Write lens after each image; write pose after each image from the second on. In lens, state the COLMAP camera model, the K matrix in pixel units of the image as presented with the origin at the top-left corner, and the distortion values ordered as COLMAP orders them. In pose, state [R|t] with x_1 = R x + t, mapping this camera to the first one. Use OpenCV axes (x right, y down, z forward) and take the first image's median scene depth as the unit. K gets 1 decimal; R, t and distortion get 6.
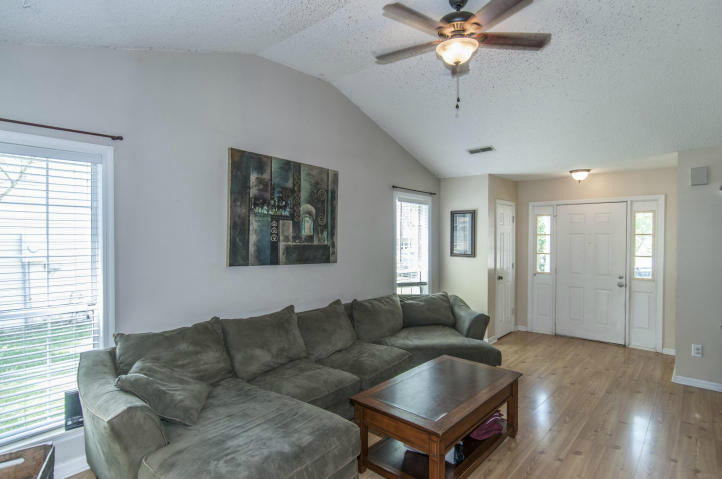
lens RADIAL K [[372.2, 0, 370.1], [0, 372.2, 238.8], [0, 0, 1]] dist [0.012052, -0.001609]
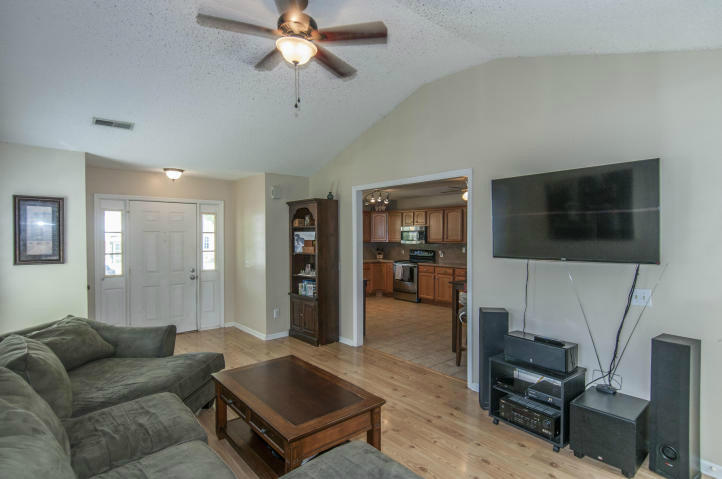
lens RADIAL K [[372.2, 0, 370.1], [0, 372.2, 238.8], [0, 0, 1]] dist [0.012052, -0.001609]
pose [[0.139479, -0.011326, 0.990160, -0.526157], [0.006731, 0.999922, 0.010489, -0.001615], [-0.990202, 0.005202, 0.139545, 0.465094]]
